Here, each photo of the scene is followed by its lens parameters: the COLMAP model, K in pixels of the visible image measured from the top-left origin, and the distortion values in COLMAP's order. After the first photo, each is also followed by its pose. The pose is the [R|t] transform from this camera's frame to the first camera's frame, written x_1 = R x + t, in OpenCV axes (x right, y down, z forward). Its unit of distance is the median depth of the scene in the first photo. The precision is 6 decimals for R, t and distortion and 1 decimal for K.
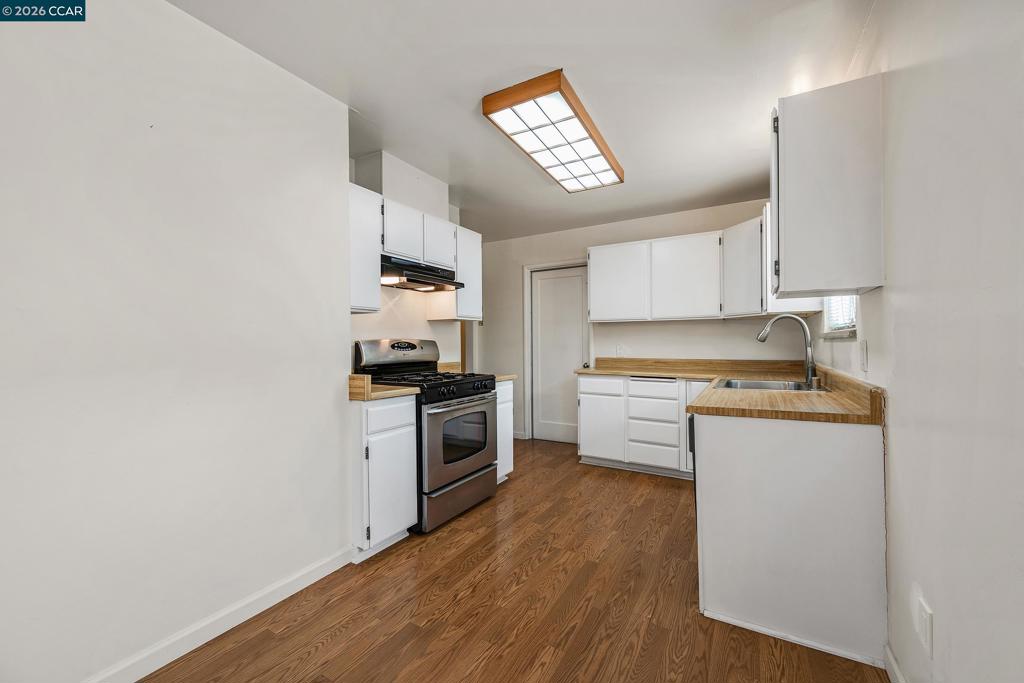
lens RADIAL K [[405.7, 0, 511.8], [0, 405.7, 341.0], [0, 0, 1]] dist [-0.002799, -0.000342]
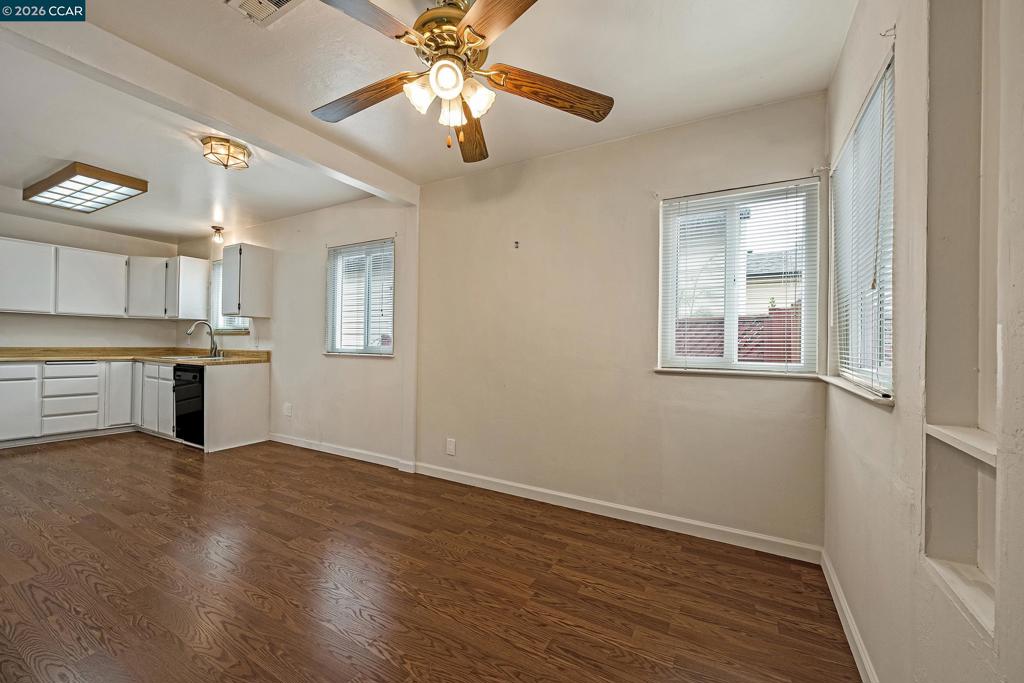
lens RADIAL K [[405.7, 0, 511.8], [0, 405.7, 341.0], [0, 0, 1]] dist [-0.002799, -0.000342]
pose [[-0.010085, 0.014998, 0.999837, -1.120564], [-0.017823, 0.999726, -0.015176, 0.027739], [-0.999790, -0.017973, -0.009815, -0.416120]]
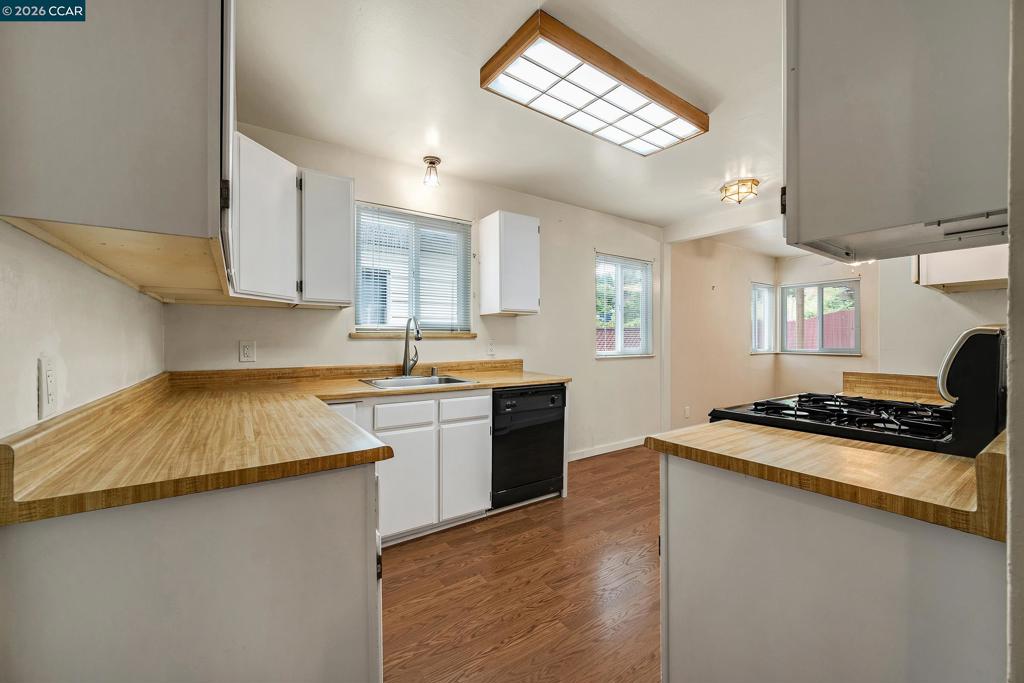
lens RADIAL K [[405.7, 0, 511.8], [0, 405.7, 341.0], [0, 0, 1]] dist [-0.002799, -0.000342]
pose [[-0.906898, 0.007397, 0.421286, -0.033249], [0.006182, 0.999972, -0.004251, 0.008654], [-0.421305, -0.001251, -0.906918, 1.622412]]
